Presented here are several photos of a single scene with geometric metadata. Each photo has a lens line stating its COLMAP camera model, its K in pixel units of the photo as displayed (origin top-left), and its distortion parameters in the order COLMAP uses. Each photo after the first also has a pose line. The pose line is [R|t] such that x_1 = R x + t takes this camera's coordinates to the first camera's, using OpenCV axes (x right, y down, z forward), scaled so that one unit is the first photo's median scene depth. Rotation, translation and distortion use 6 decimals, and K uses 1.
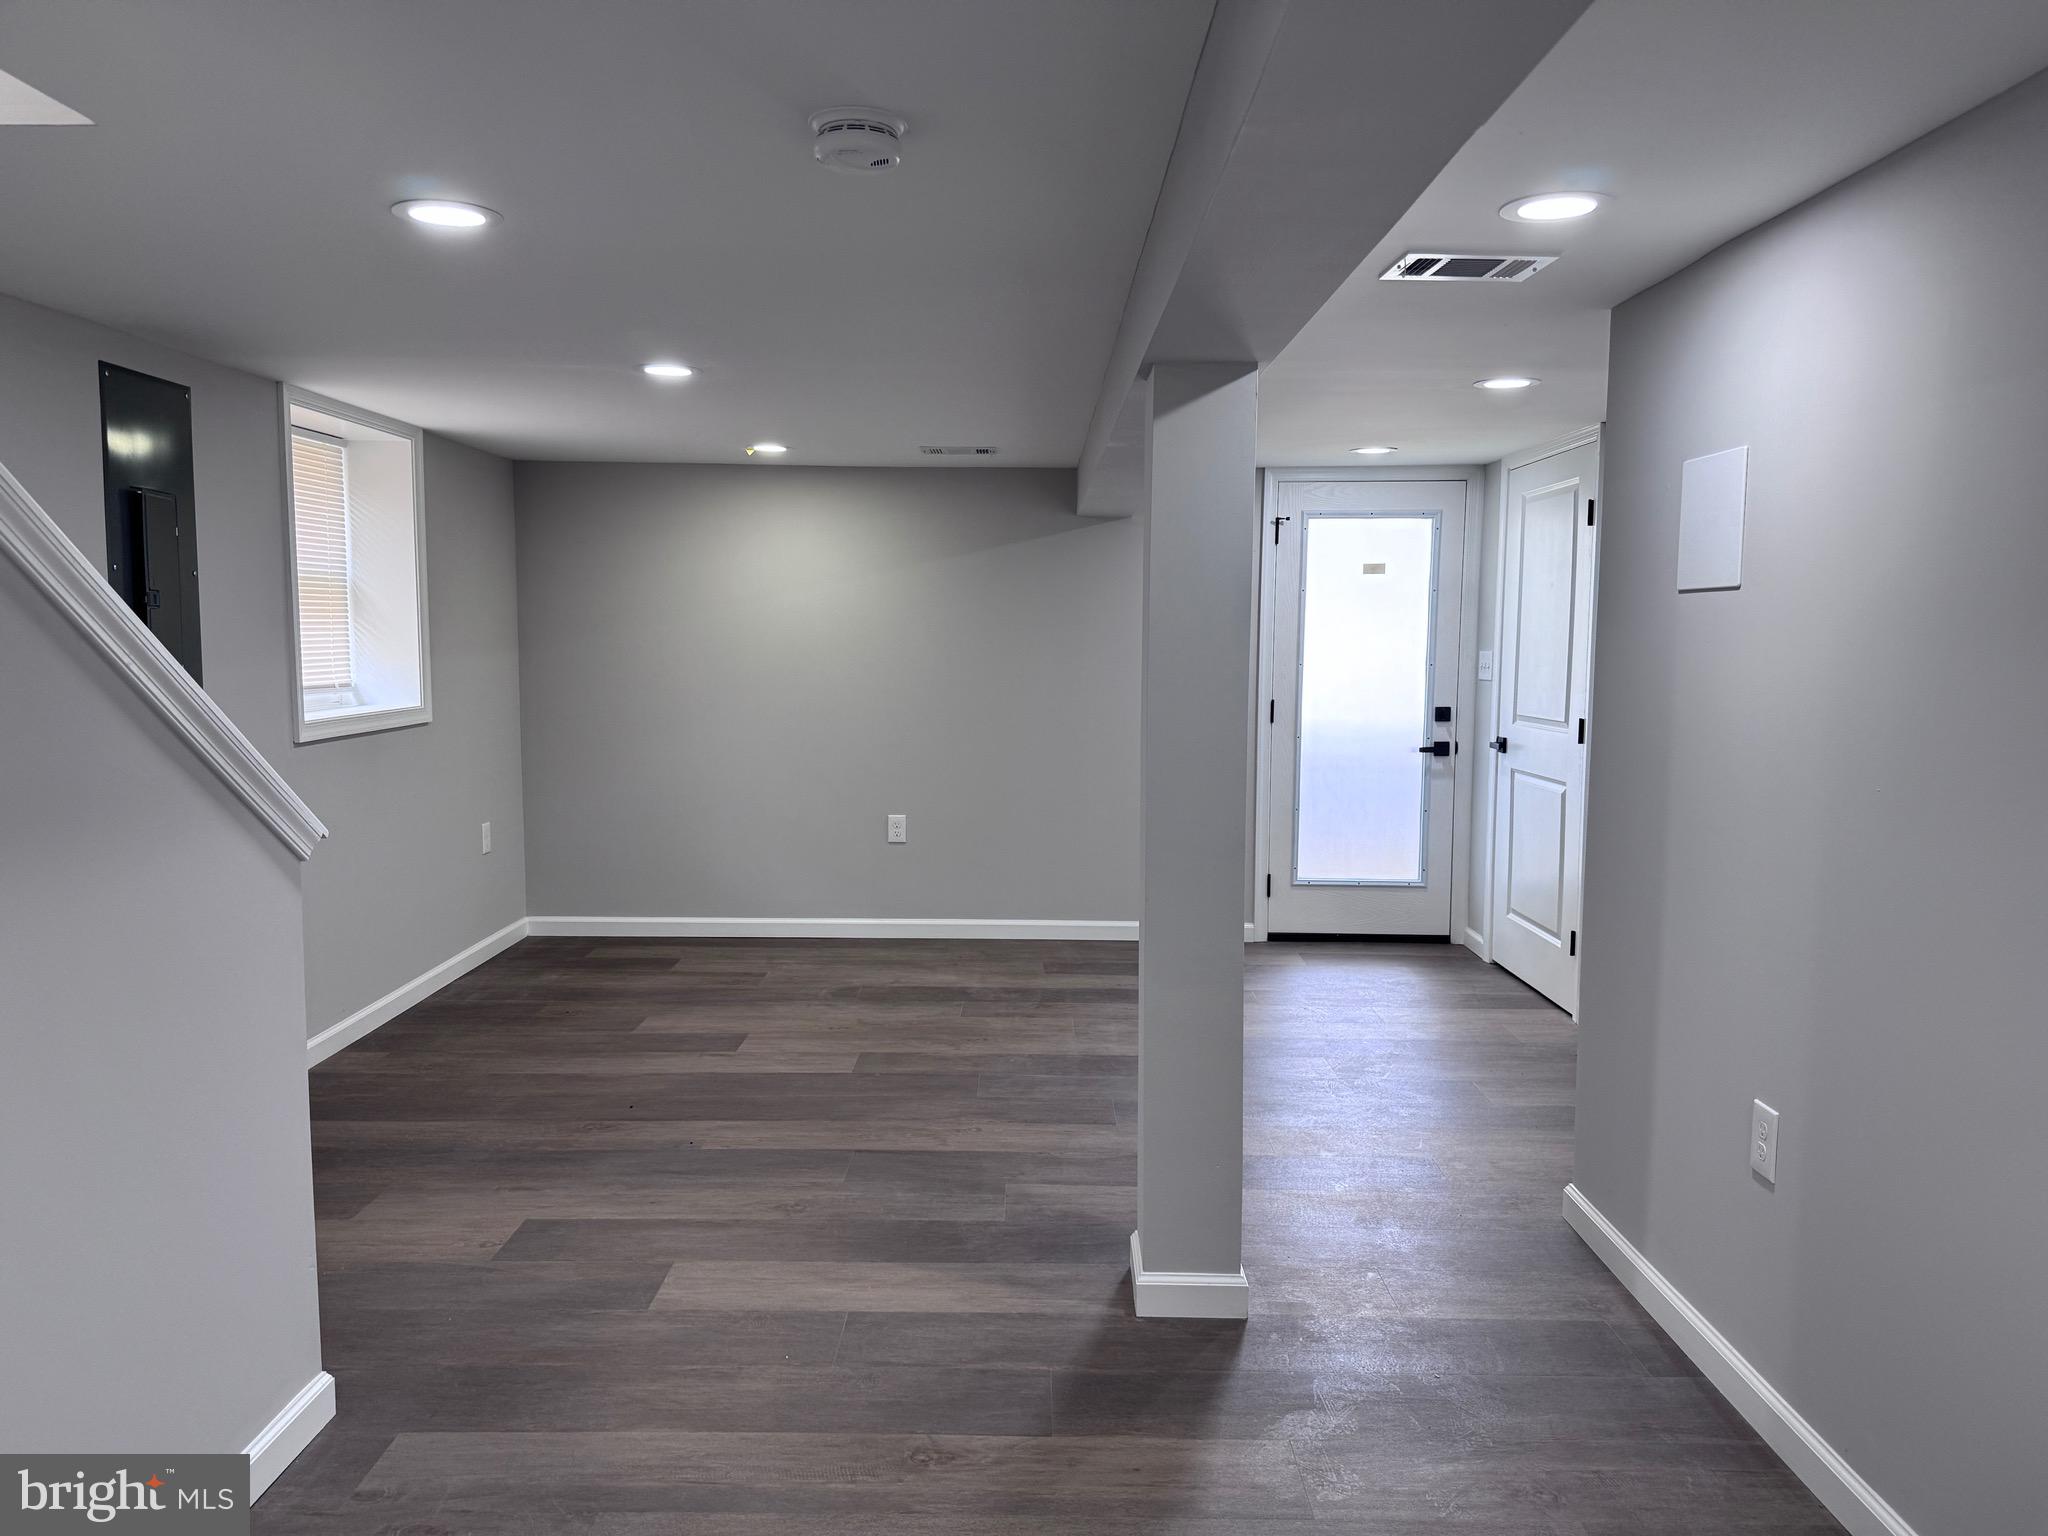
lens RADIAL K [[1436.7, 0, 1028.6], [0, 1436.7, 788.3], [0, 0, 1]] dist [0.134995, -0.229631]
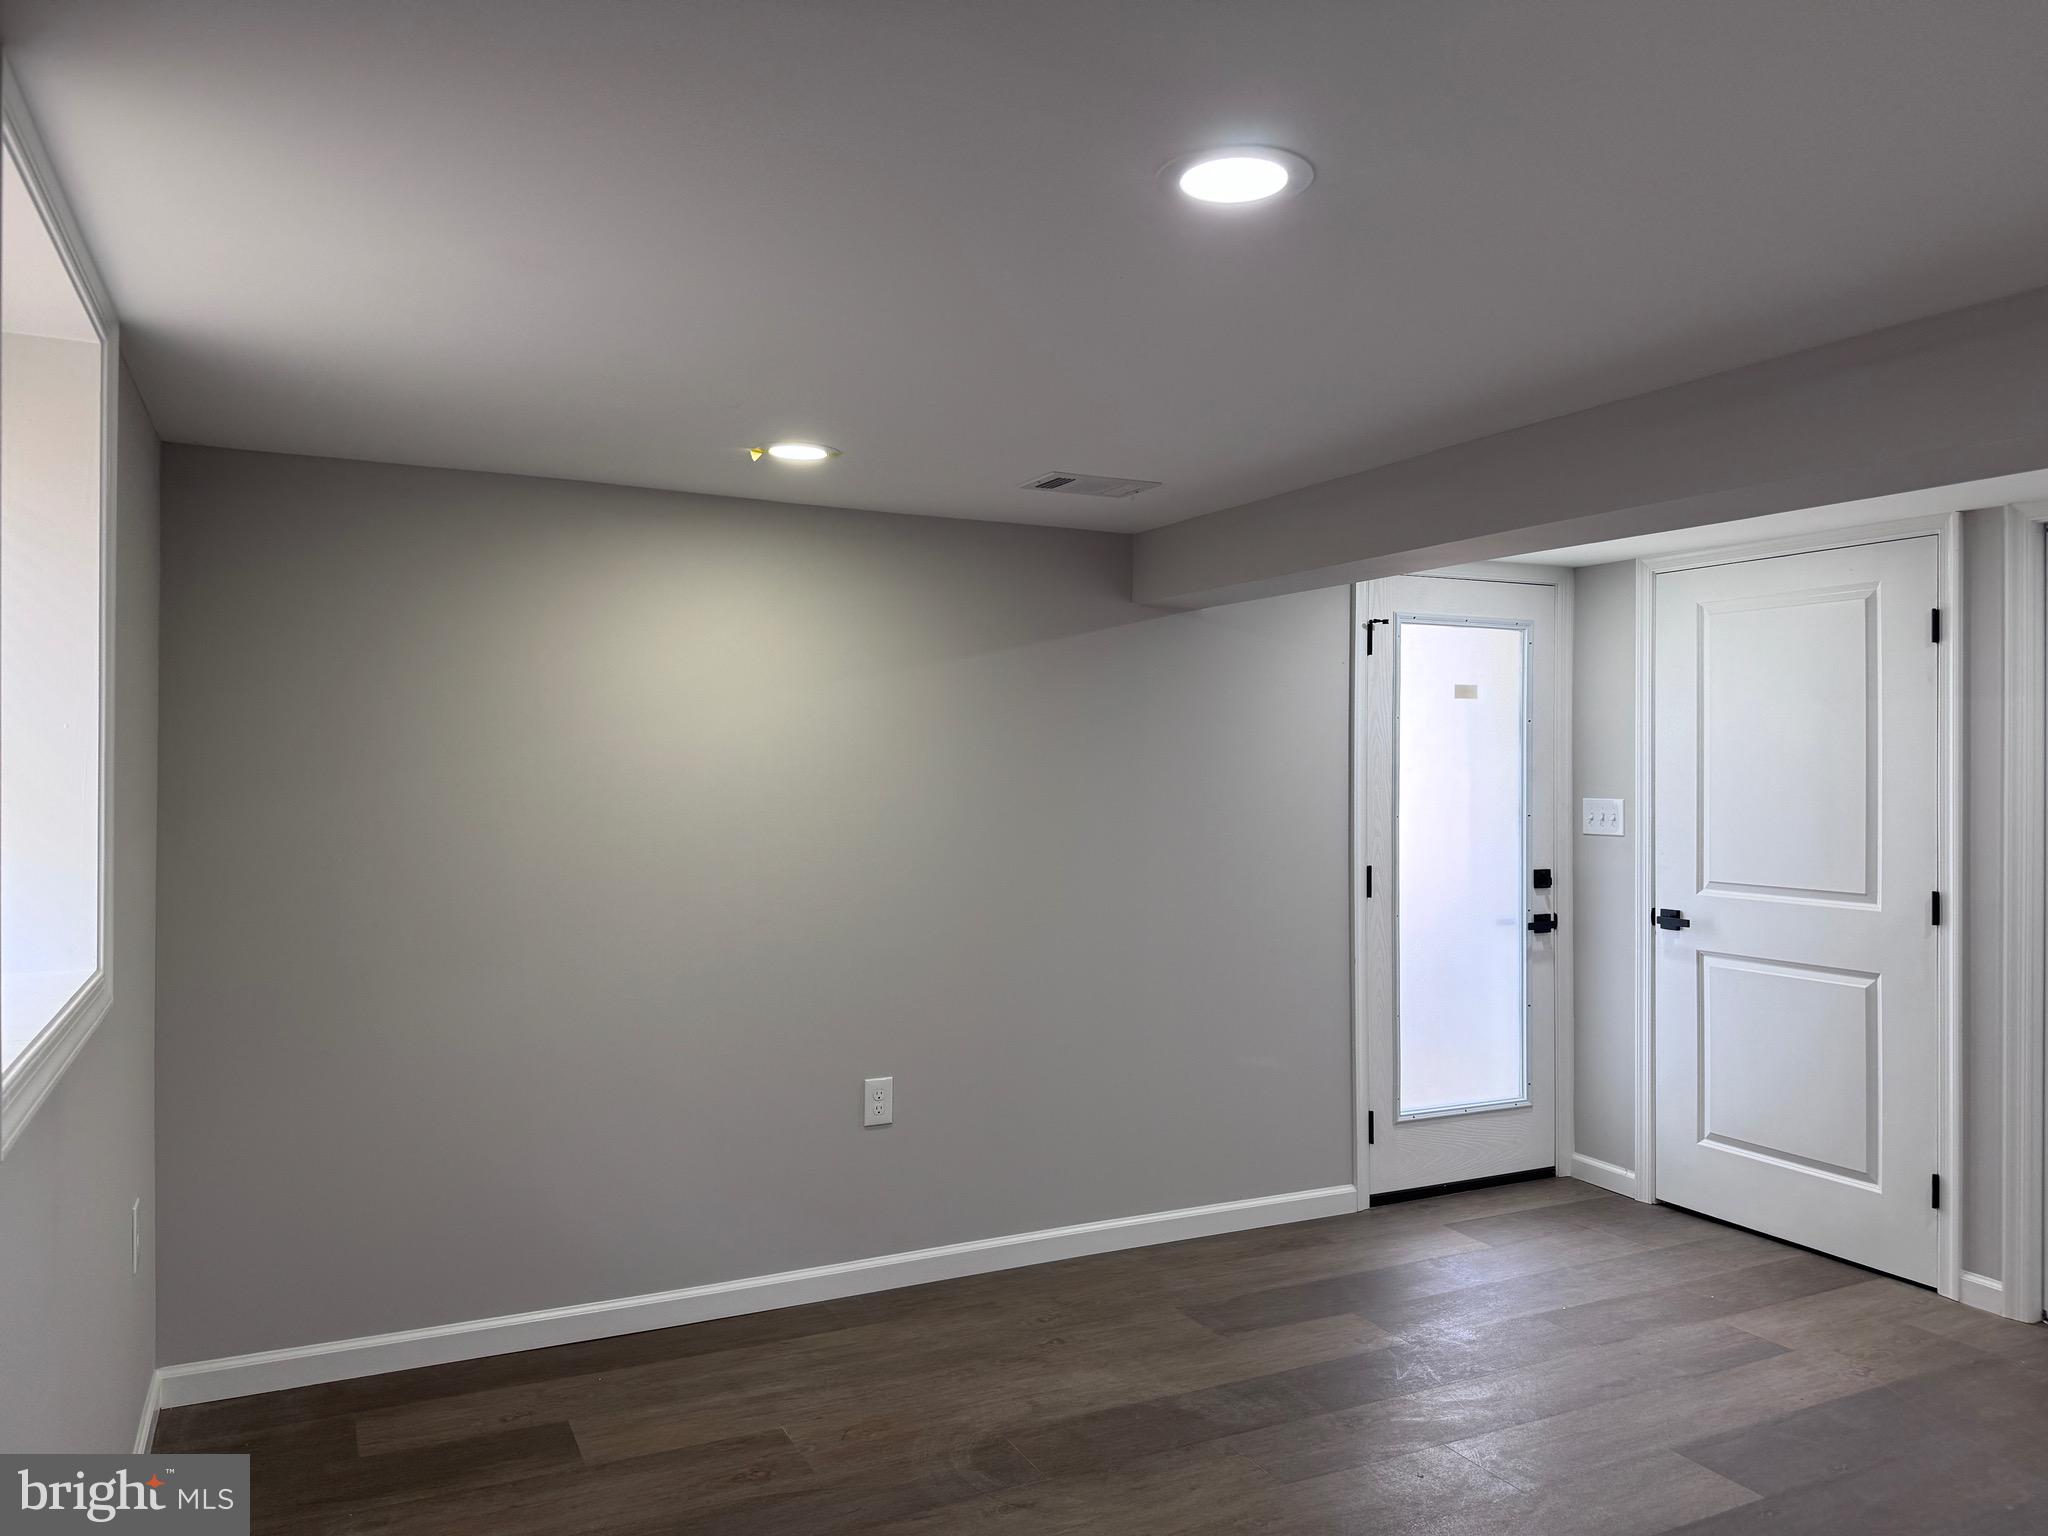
lens RADIAL K [[1429.9, 0, 1017.1], [0, 1429.9, 770.2], [0, 0, 1]] dist [0.102970, -0.161046]
pose [[0.888958, -0.002661, 0.457982, -0.320314], [0.047353, 0.995158, -0.086132, -0.055816], [-0.455535, 0.098255, 0.884779, 0.438490]]
